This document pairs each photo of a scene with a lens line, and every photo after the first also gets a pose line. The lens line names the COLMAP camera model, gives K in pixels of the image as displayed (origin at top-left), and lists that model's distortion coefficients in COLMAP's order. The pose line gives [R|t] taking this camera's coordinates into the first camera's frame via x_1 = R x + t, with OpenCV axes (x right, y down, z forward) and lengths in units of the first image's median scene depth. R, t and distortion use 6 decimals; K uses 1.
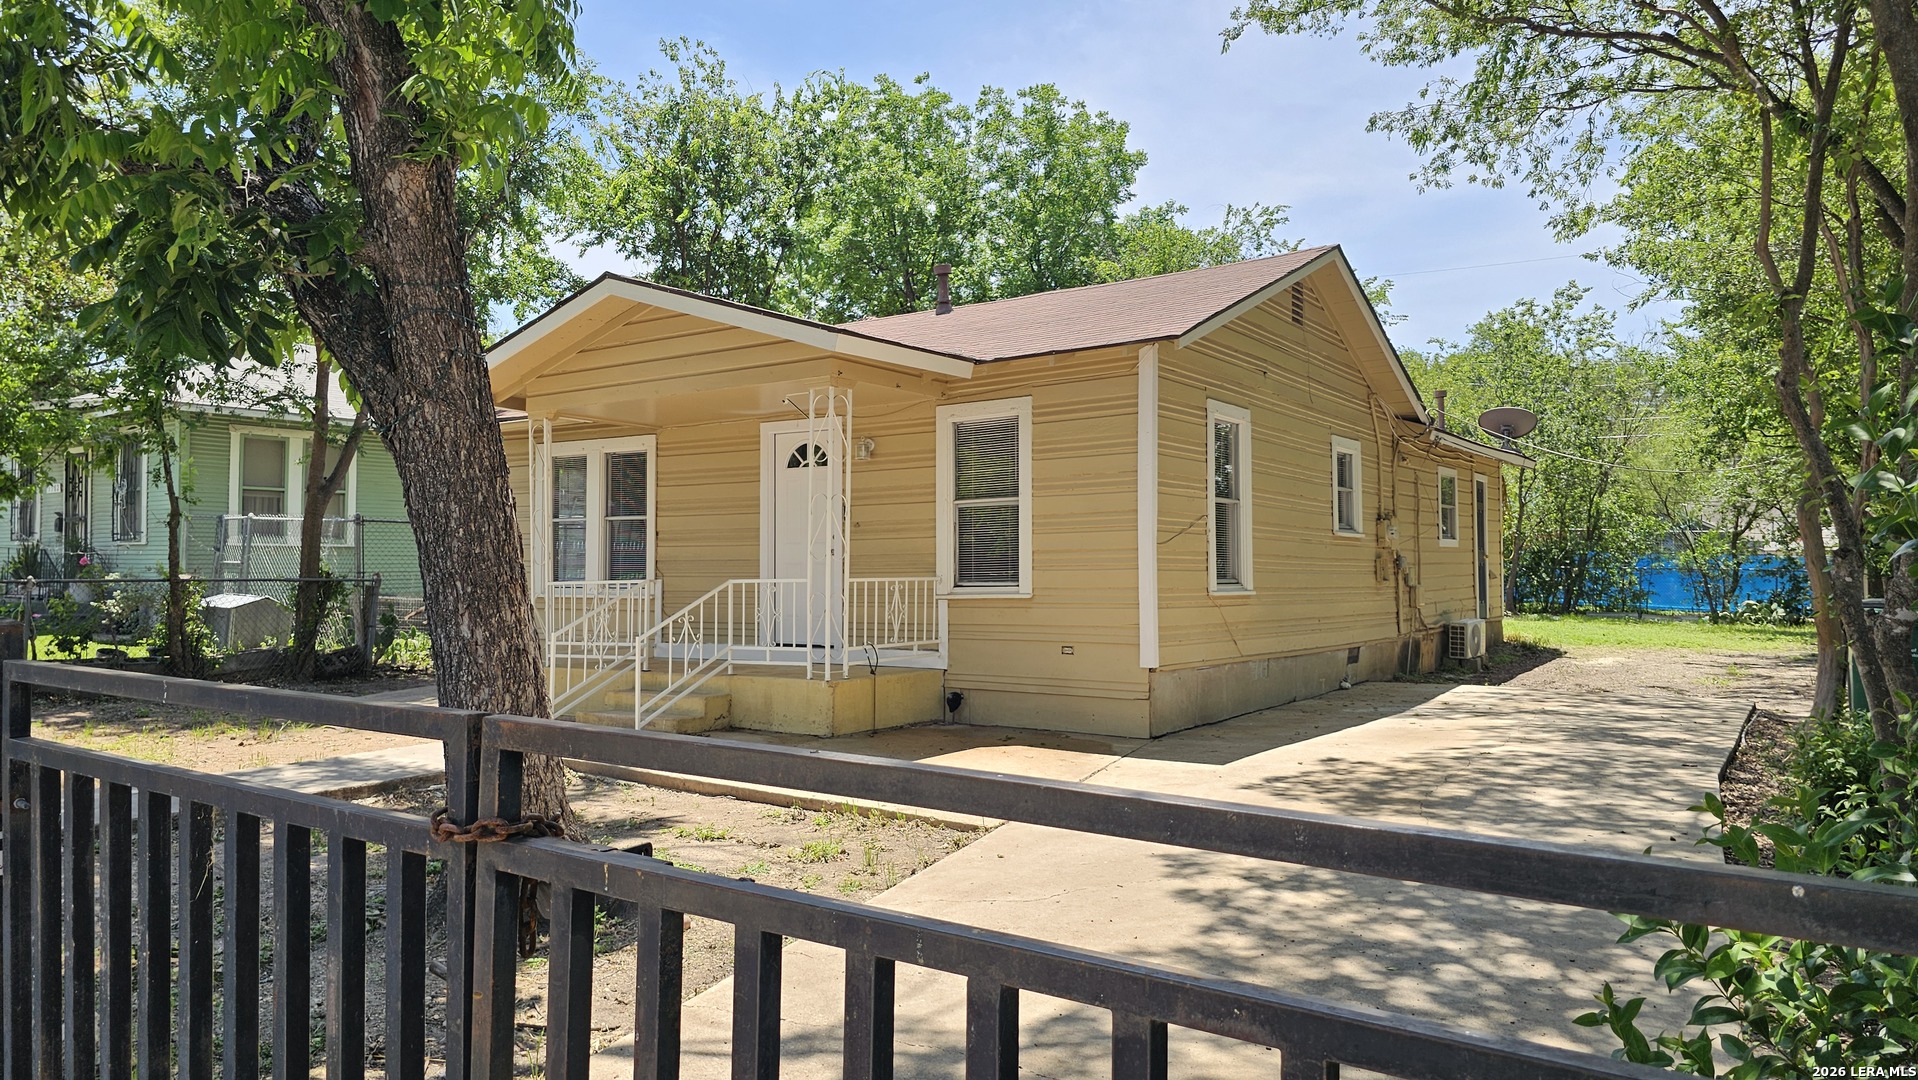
lens RADIAL K [[1210.8, 0, 931.5], [0, 1210.8, 534.9], [0, 0, 1]] dist [-0.008656, 0.000228]
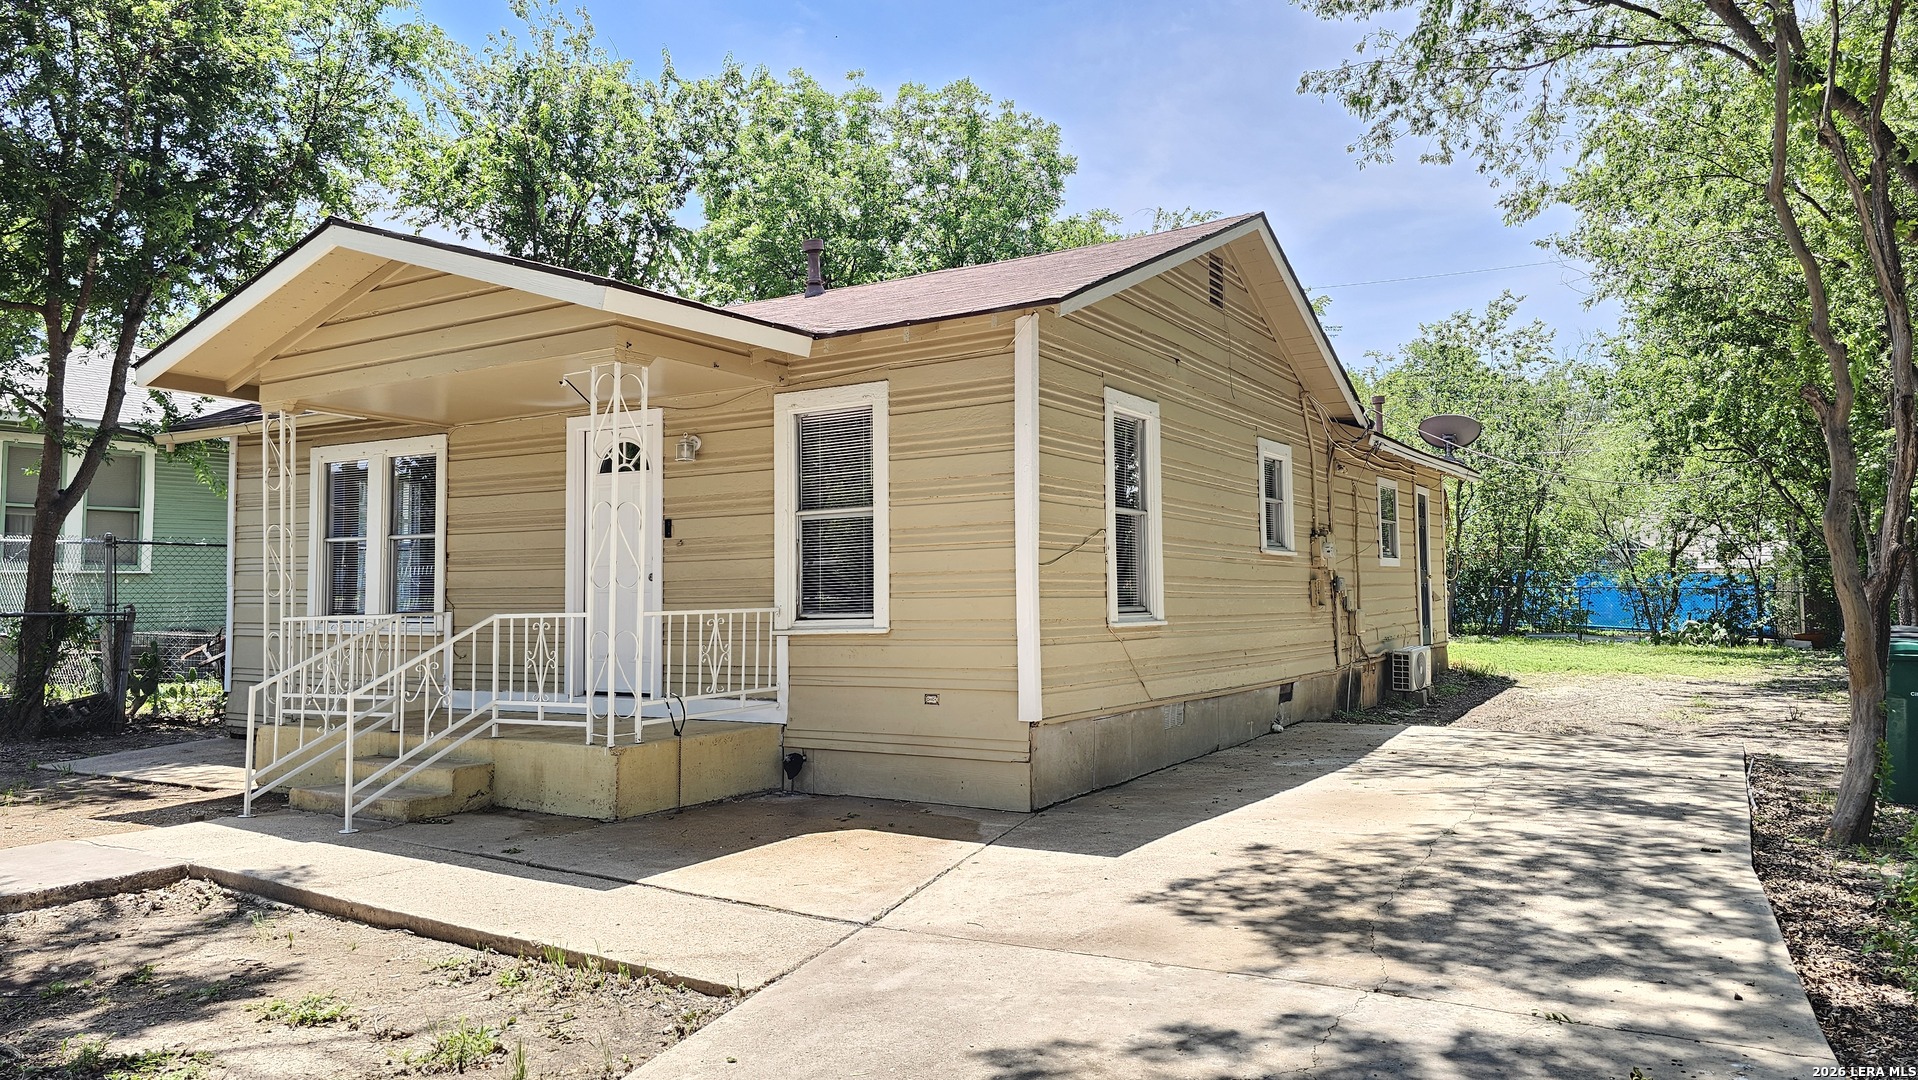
lens RADIAL K [[1211.5, 0, 956.7], [0, 1211.5, 534.1], [0, 0, 1]] dist [0.036948, -0.013634]
pose [[0.997602, -0.004065, 0.069090, 0.055562], [0.005349, 0.999816, -0.018414, 0.001337], [-0.069003, 0.018739, 0.997440, 0.151365]]
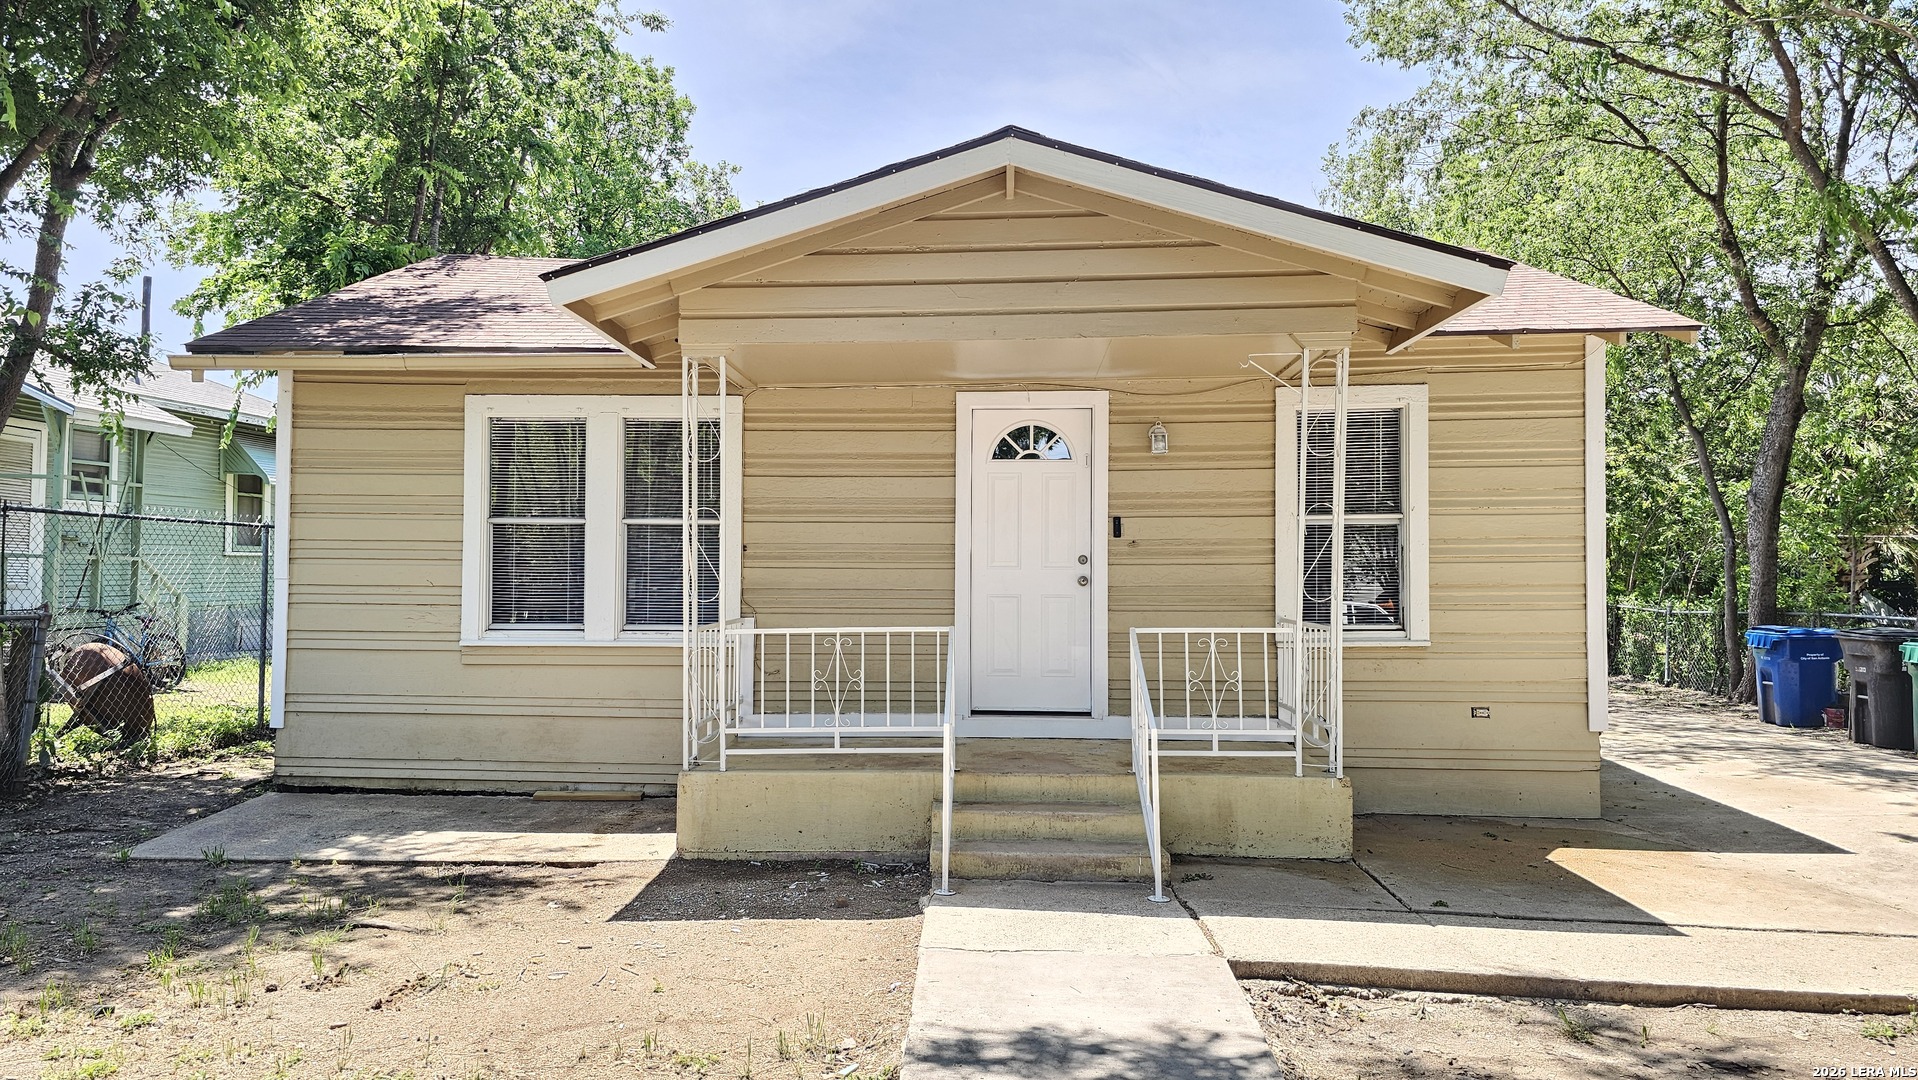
lens RADIAL K [[1211.5, 0, 941.5], [0, 1211.5, 554.1], [0, 0, 1]] dist [0.036948, -0.013634]
pose [[0.865411, 0.019123, 0.500698, -0.436458], [-0.021257, 0.999773, -0.001443, 0.000936], [-0.500612, -0.009395, 0.865621, 0.365008]]
